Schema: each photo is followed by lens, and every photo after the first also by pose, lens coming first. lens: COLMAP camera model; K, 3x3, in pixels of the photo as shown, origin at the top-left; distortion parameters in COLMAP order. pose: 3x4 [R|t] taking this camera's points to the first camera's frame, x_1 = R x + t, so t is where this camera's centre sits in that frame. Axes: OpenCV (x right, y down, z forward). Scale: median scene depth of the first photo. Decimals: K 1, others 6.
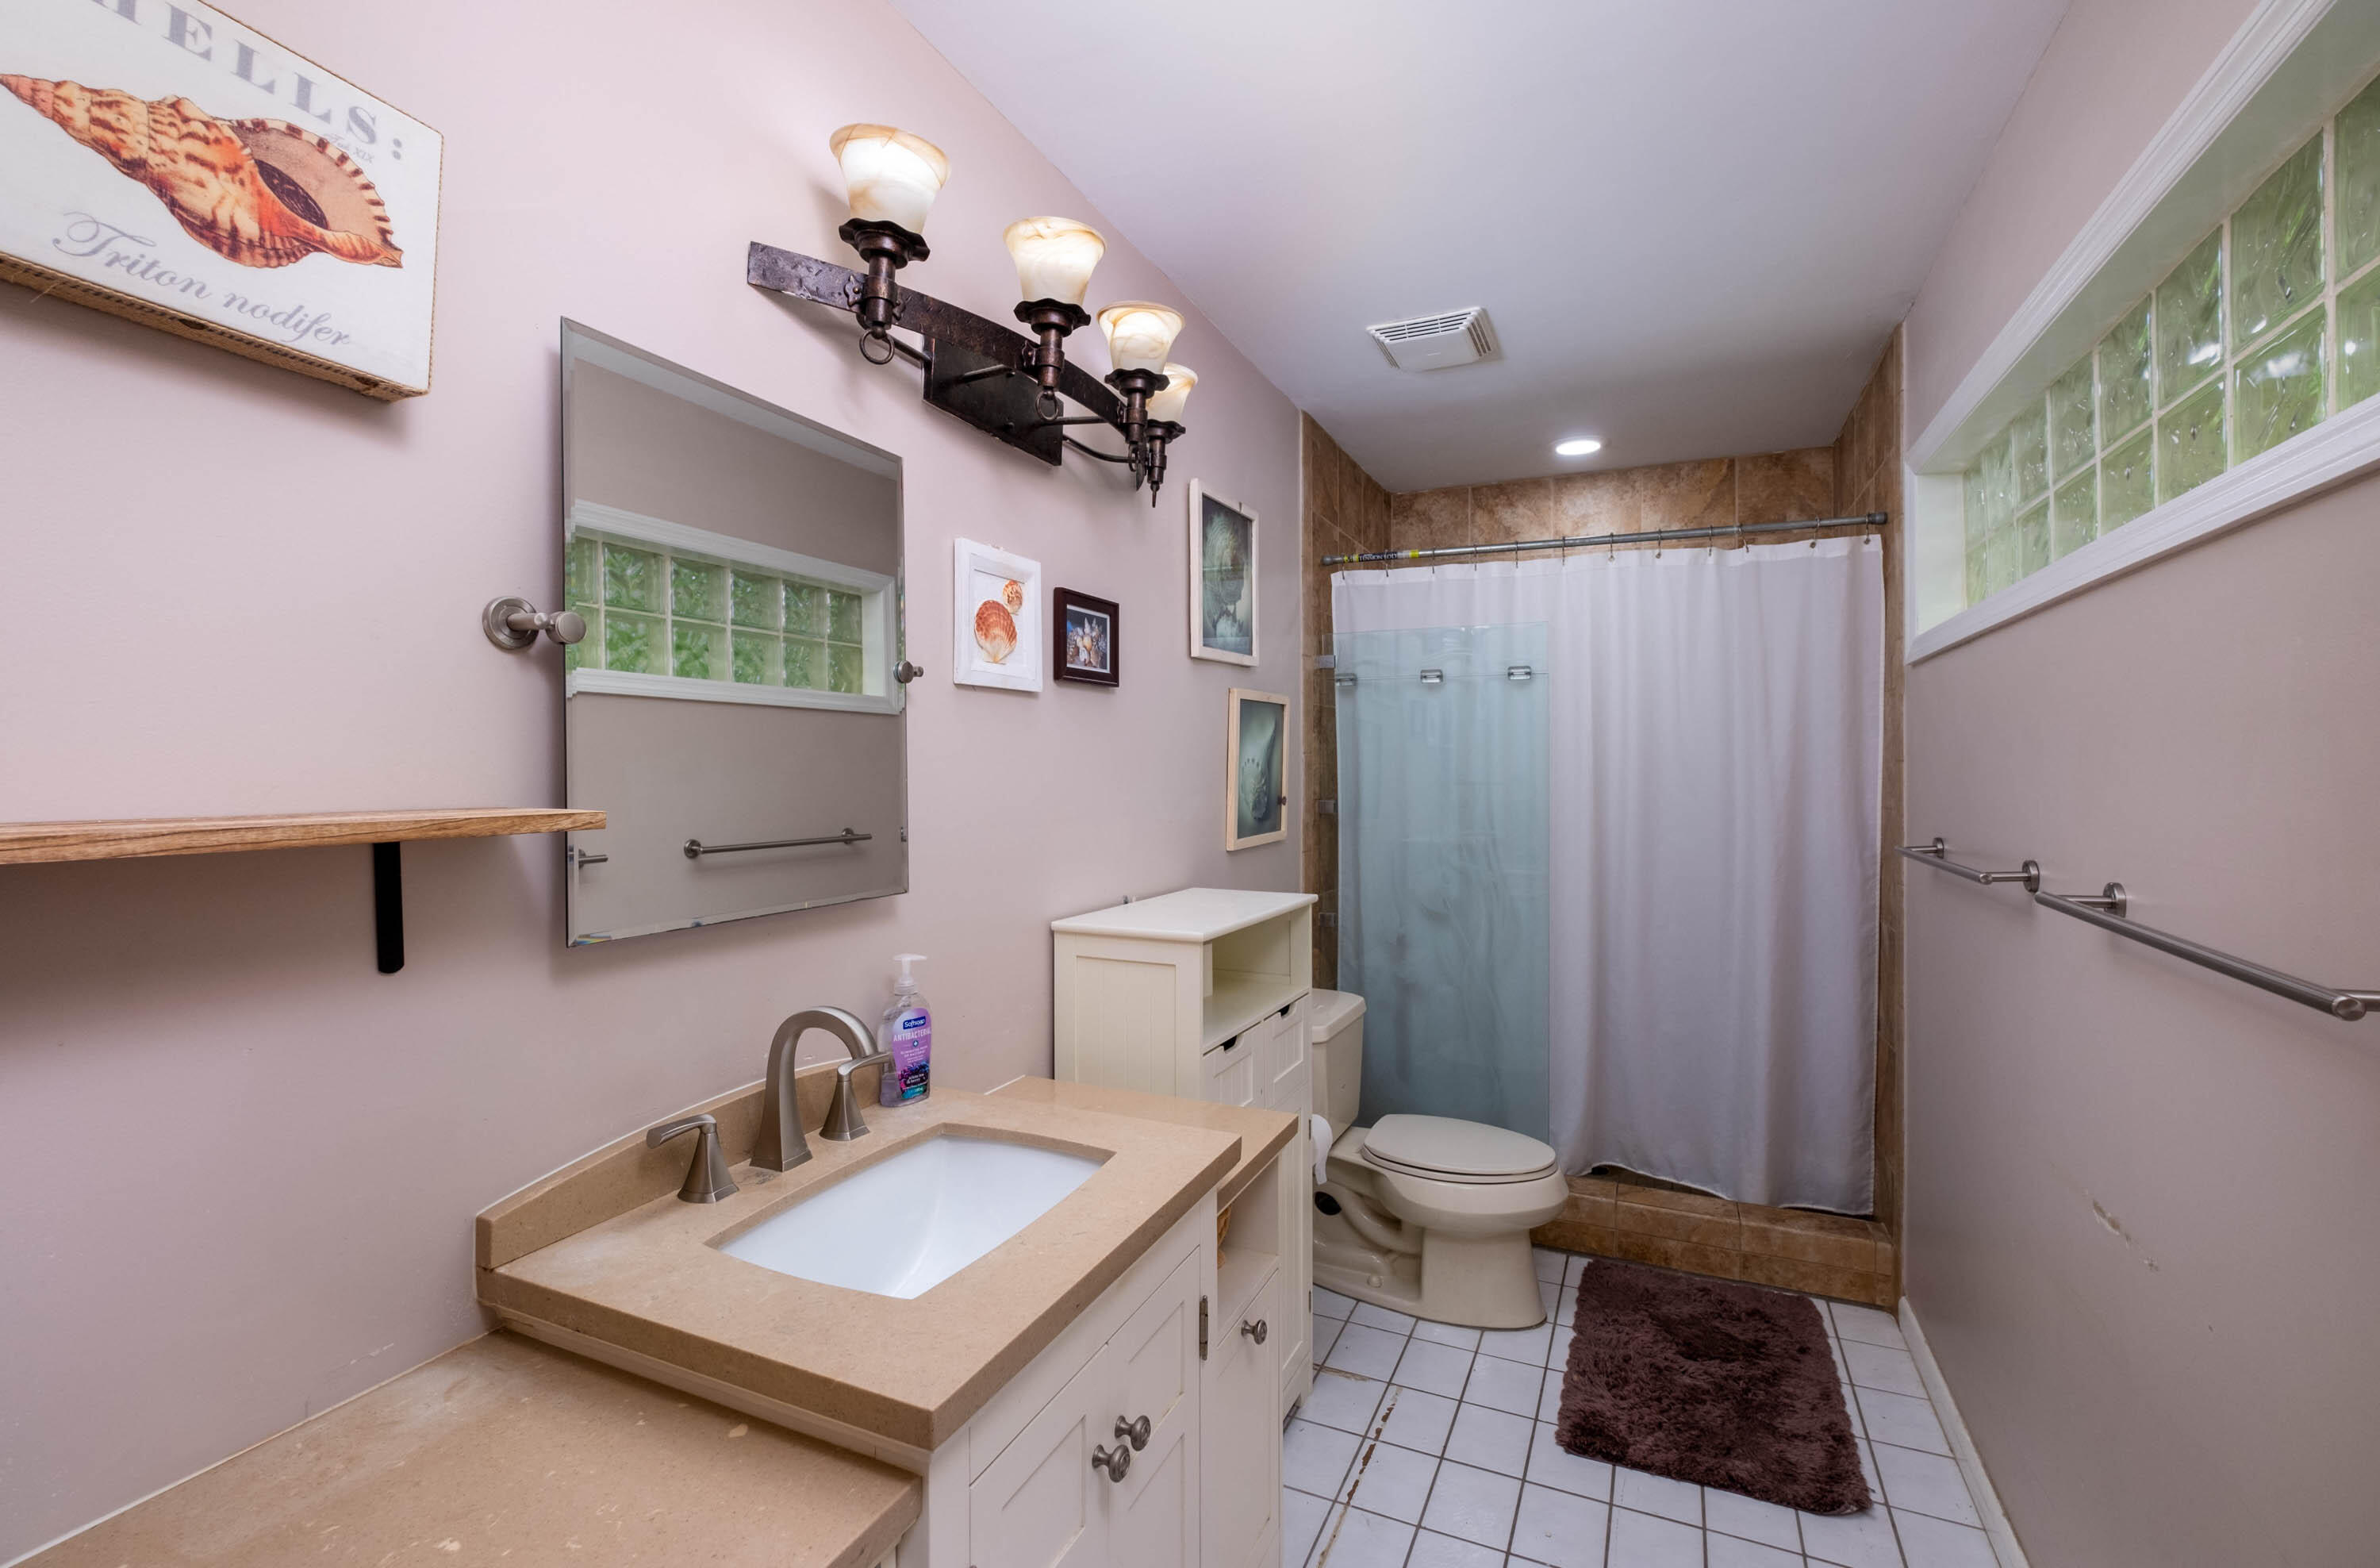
lens RADIAL K [[1047.1, 0, 1187.0], [0, 1047.1, 772.4], [0, 0, 1]] dist [-0.001230, 0.000696]
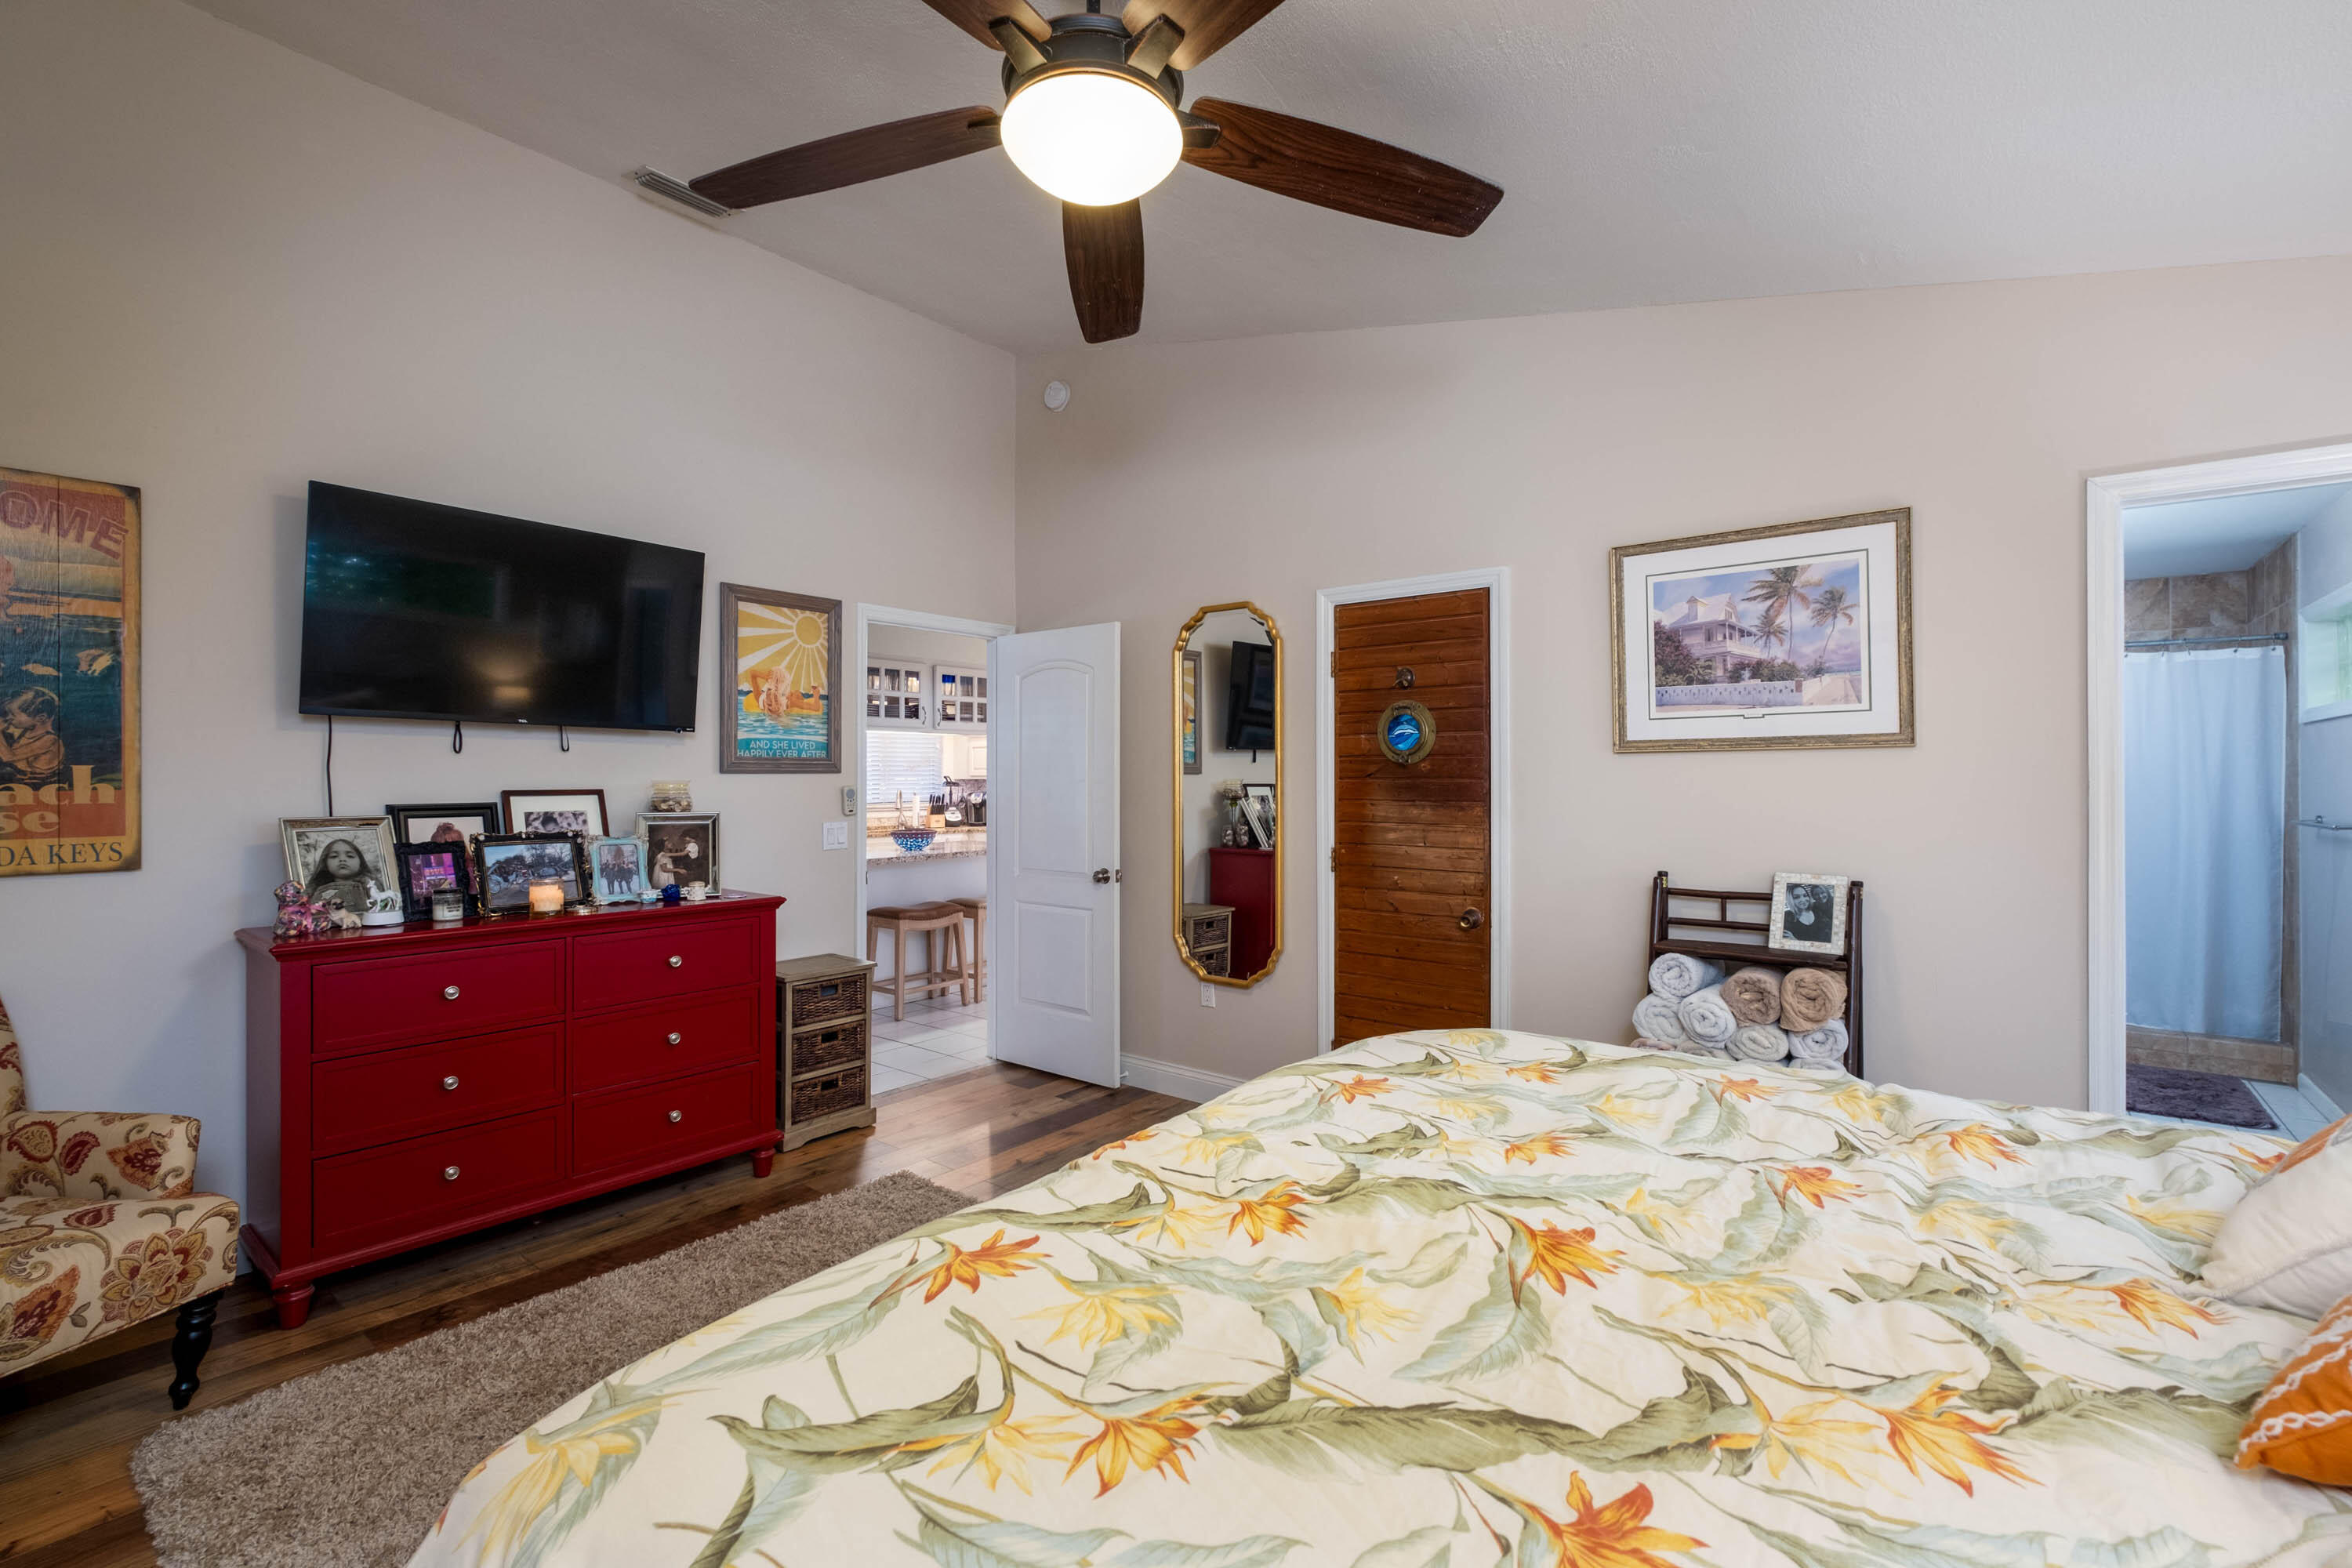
lens RADIAL K [[1034.7, 0, 1179.5], [0, 1034.7, 781.3], [0, 0, 1]] dist [-0.001230, 0.000696]
pose [[0.972245, -0.003263, -0.233943, -0.716370], [0.002980, 0.999994, -0.001565, -0.001374], [0.233947, 0.000824, 0.972249, -1.094882]]
